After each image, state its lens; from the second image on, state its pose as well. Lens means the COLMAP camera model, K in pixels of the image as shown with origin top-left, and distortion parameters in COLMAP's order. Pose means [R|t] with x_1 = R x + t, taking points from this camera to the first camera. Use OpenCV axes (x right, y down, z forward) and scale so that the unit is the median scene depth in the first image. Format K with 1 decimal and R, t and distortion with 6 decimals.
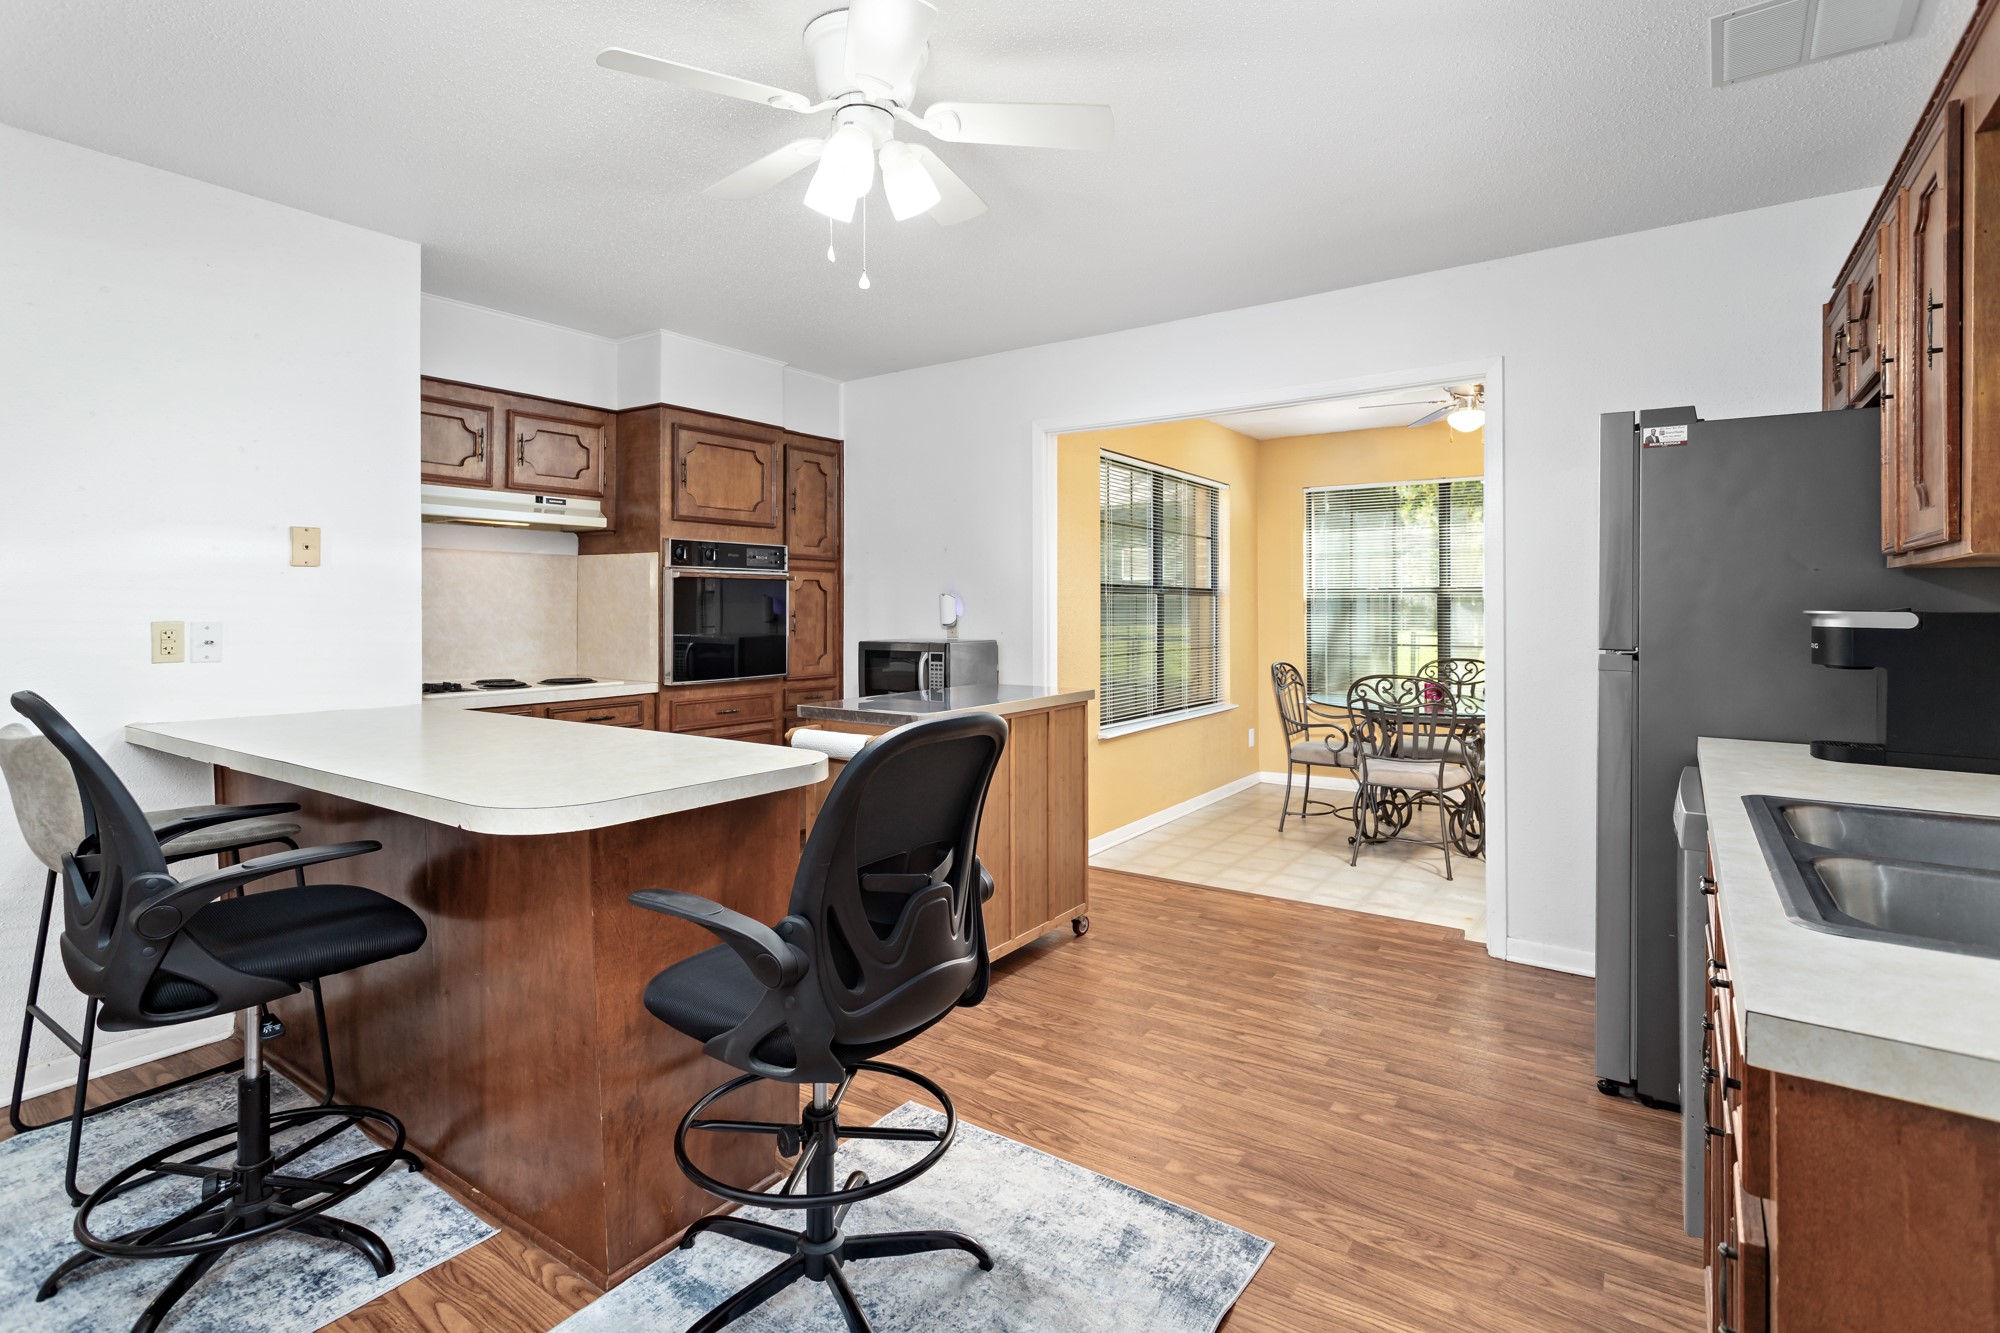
lens RADIAL K [[982.1, 0, 1029.4], [0, 982.1, 606.2], [0, 0, 1]] dist [0.000675, 0.001242]
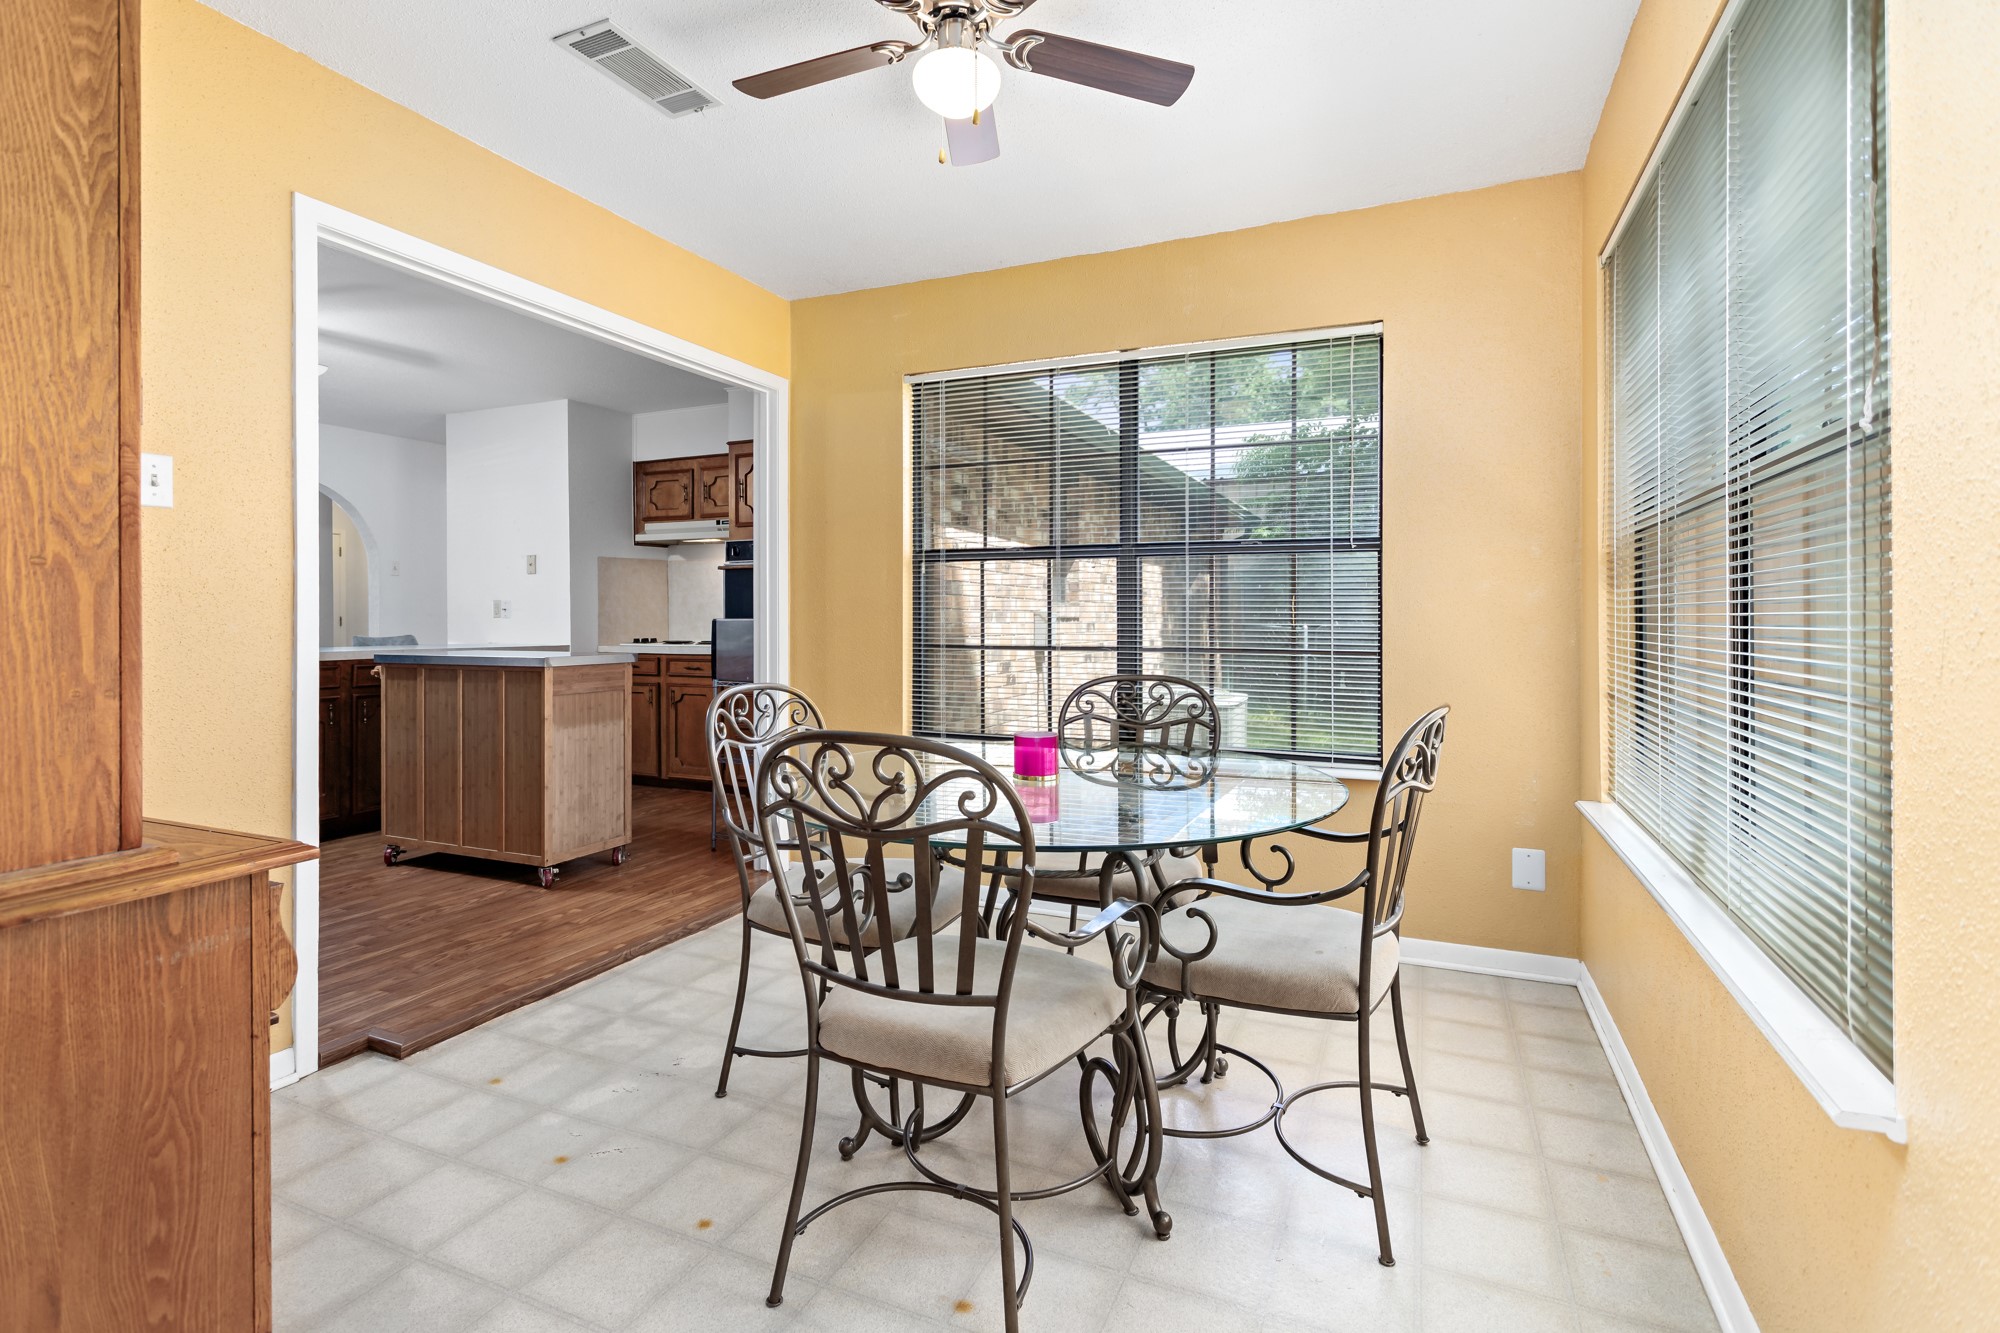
lens RADIAL K [[940.8, 0, 988.1], [0, 940.8, 622.8], [0, 0, 1]] dist [-0.000191, 0.000202]
pose [[0.133186, 0.008763, -0.991052, 1.046315], [0.000940, 0.999959, 0.008968, 0.034824], [0.991091, -0.002126, 0.133173, 1.289457]]
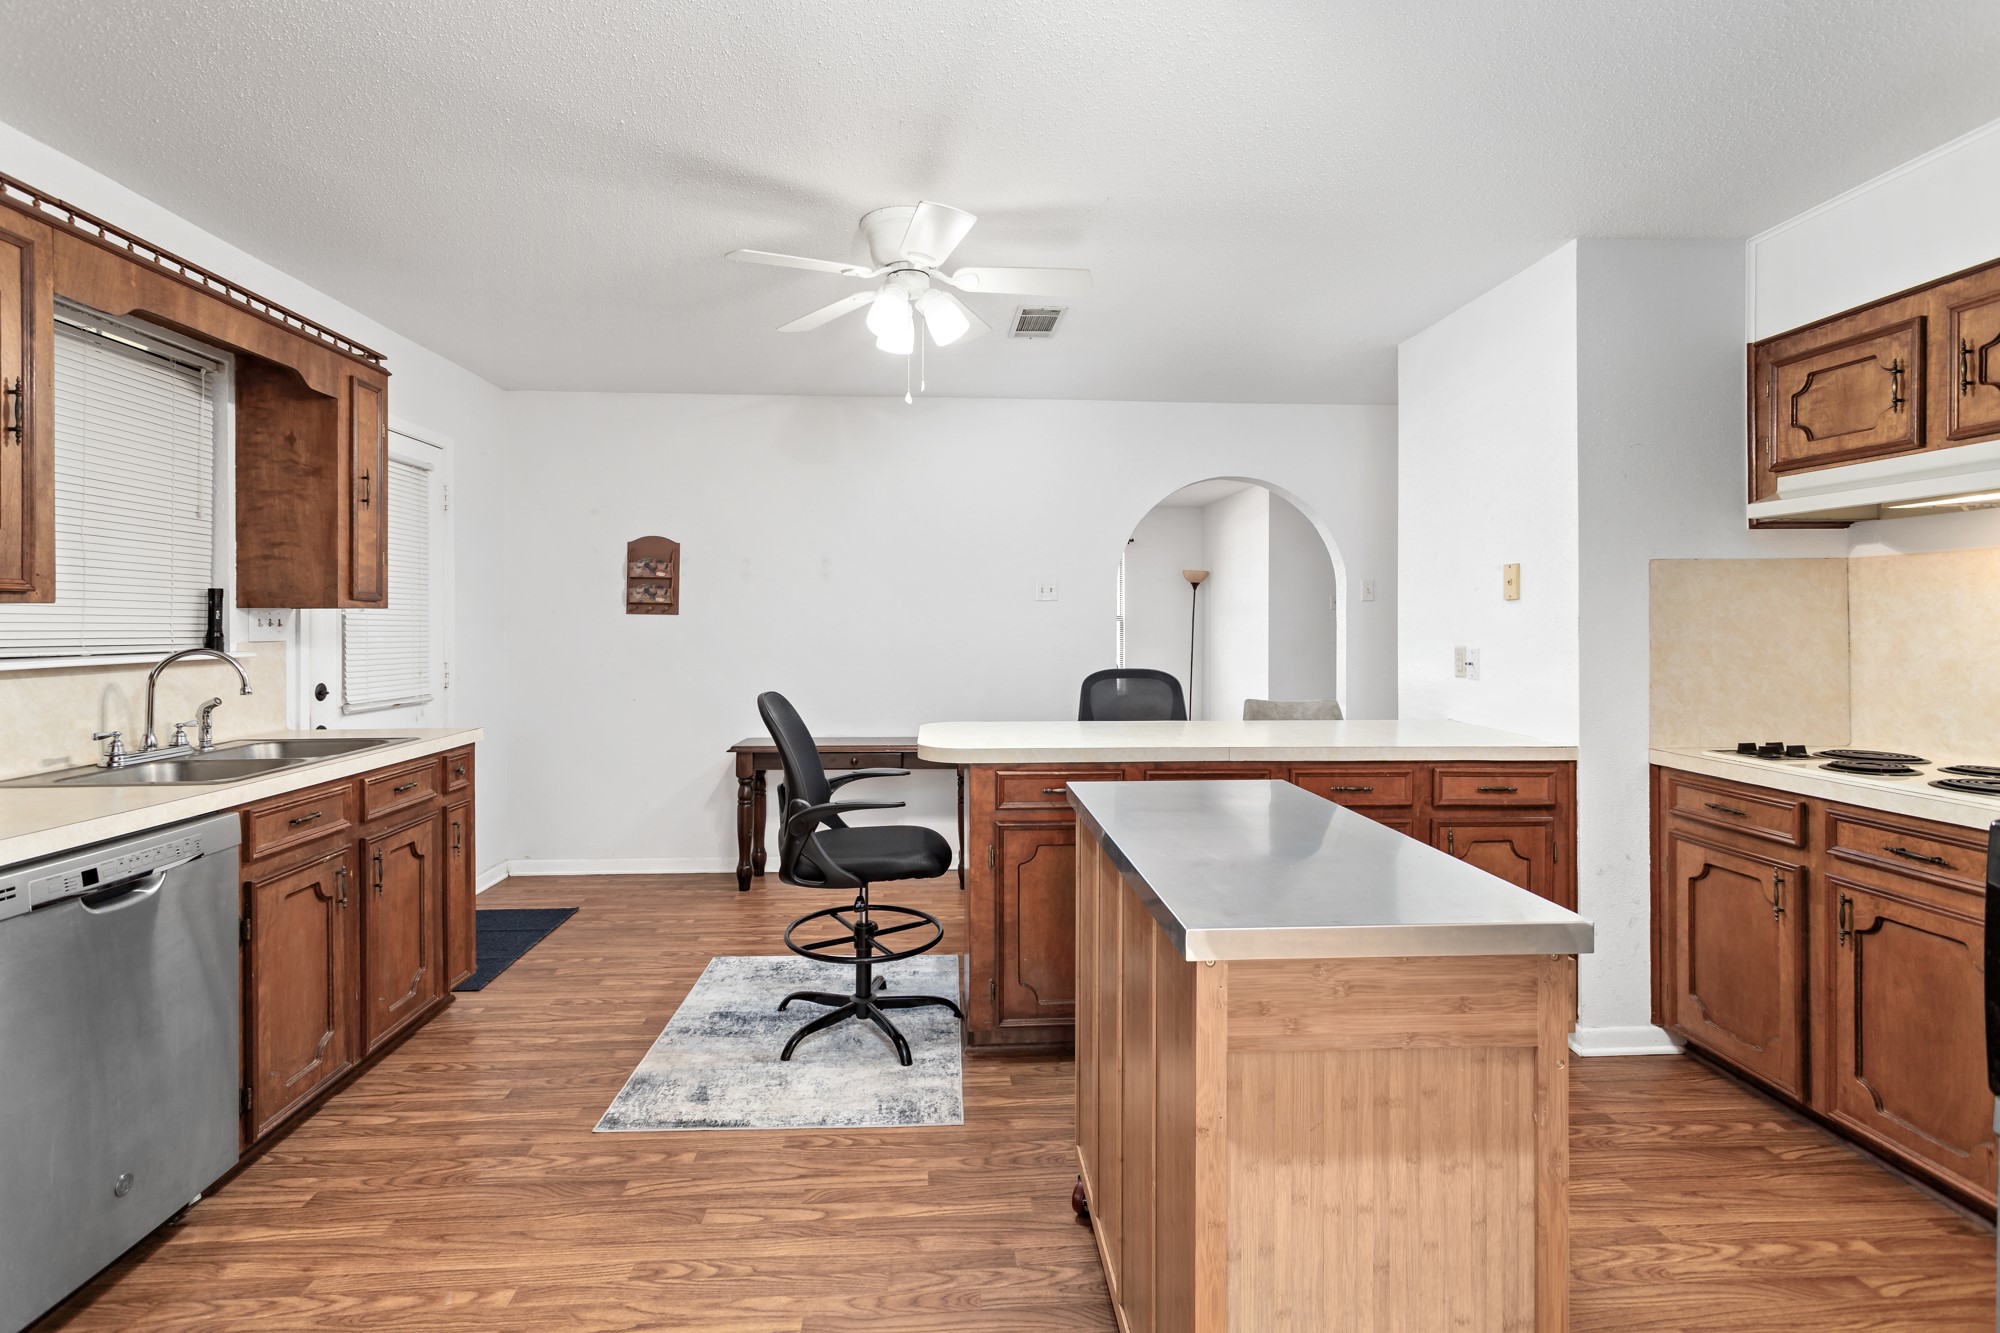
lens RADIAL K [[974.4, 0, 979.1], [0, 974.4, 623.9], [0, 0, 1]] dist [0.003412, 0.000471]
pose [[-0.814813, 0.002232, -0.579720, 0.289238], [0.001563, 0.999997, 0.001654, -0.012860], [0.579722, 0.000441, -0.814814, 1.172556]]
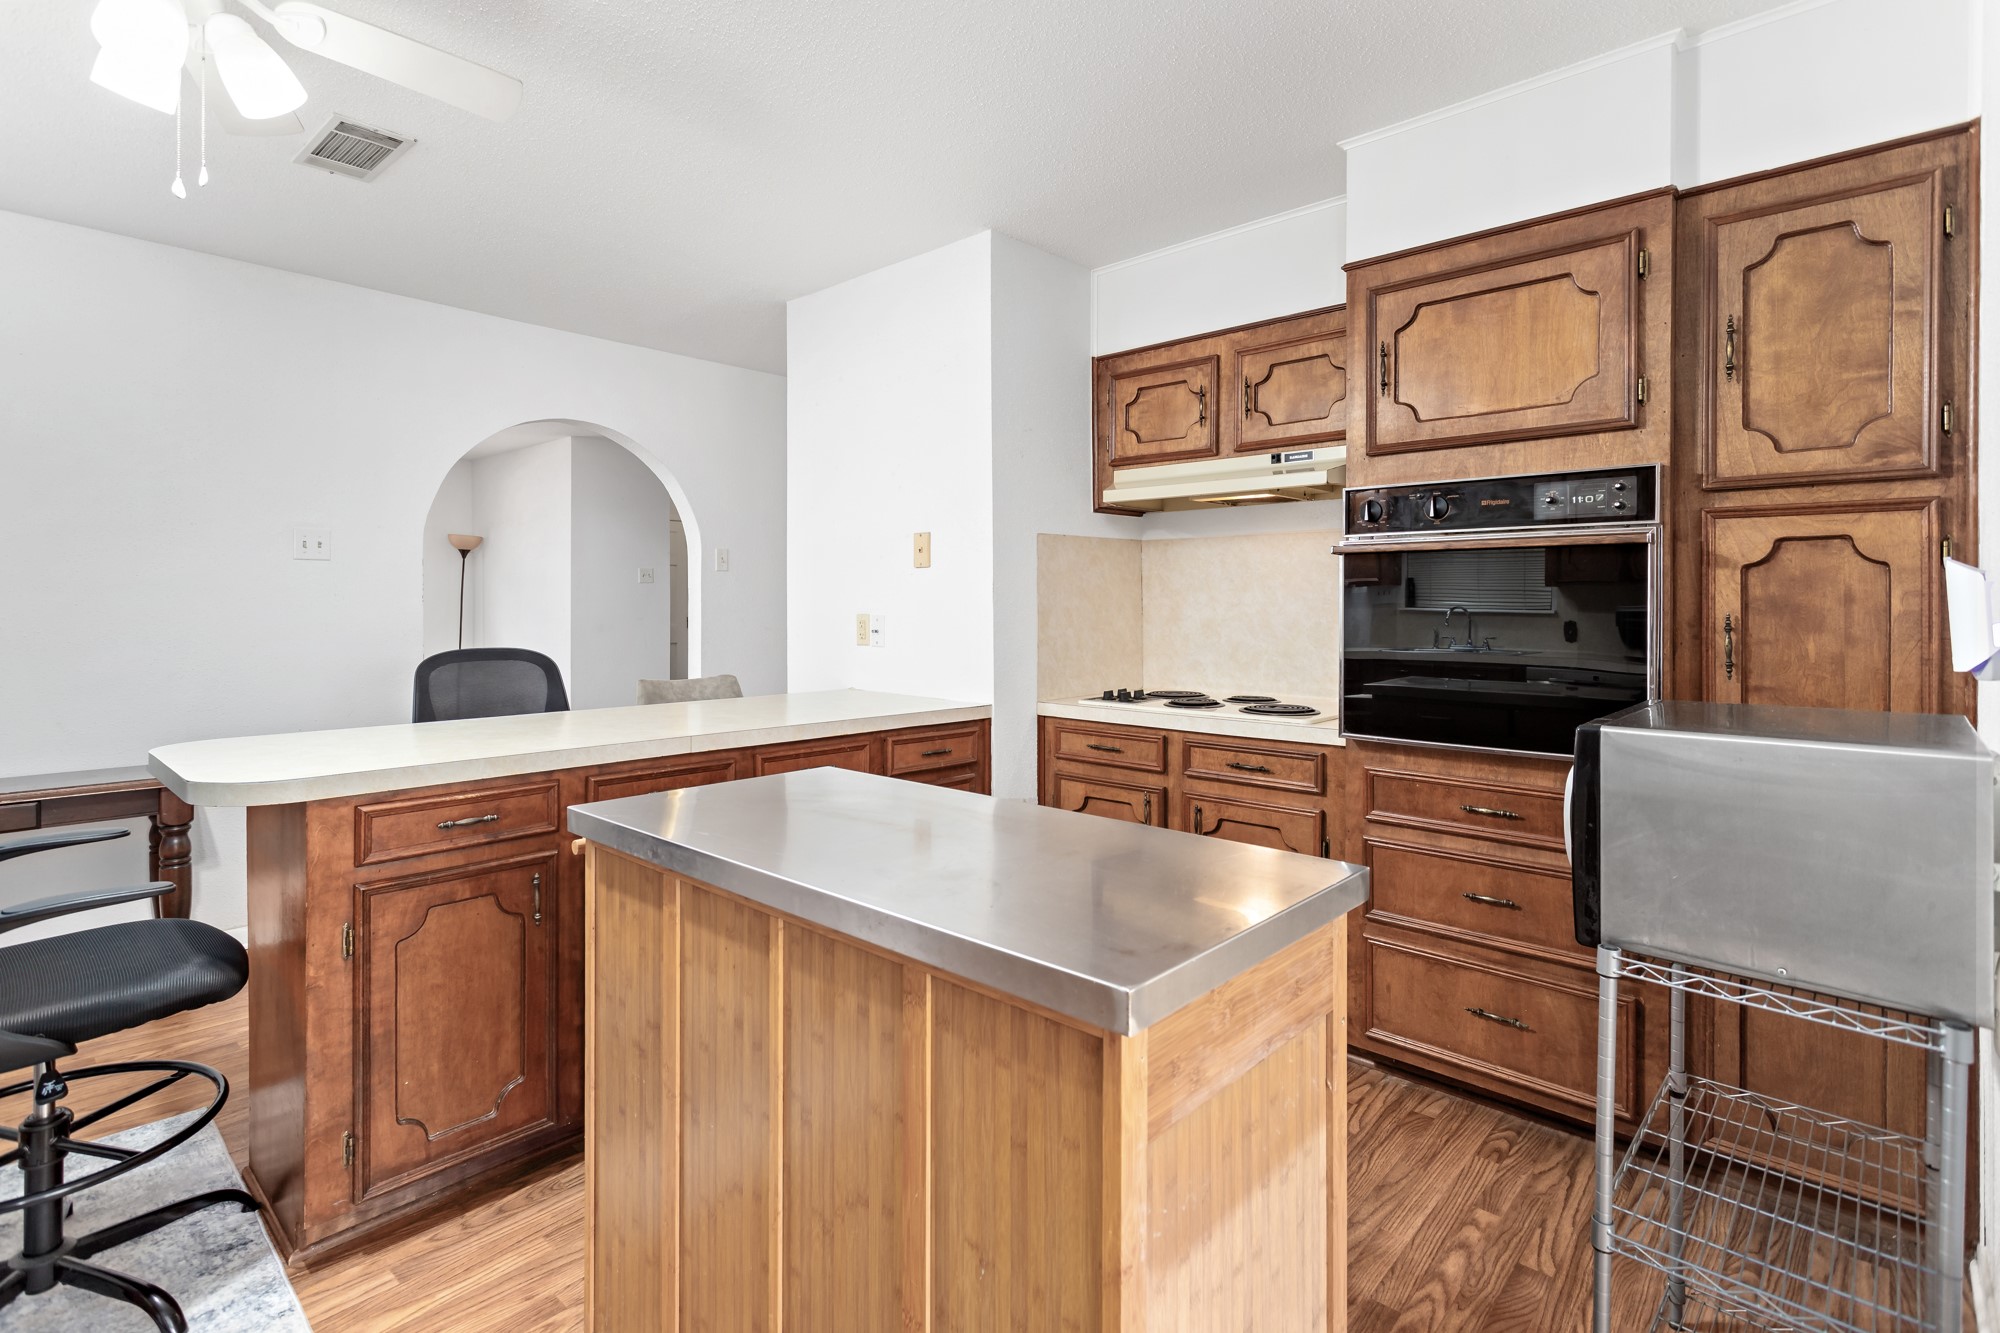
lens RADIAL K [[982.1, 0, 1029.4], [0, 982.1, 606.2], [0, 0, 1]] dist [0.000675, 0.001242]
pose [[-0.162900, 0.004105, -0.986634, 0.272186], [-0.000073, 0.999991, 0.004173, -0.001110], [0.986643, 0.000751, -0.162899, 0.993528]]
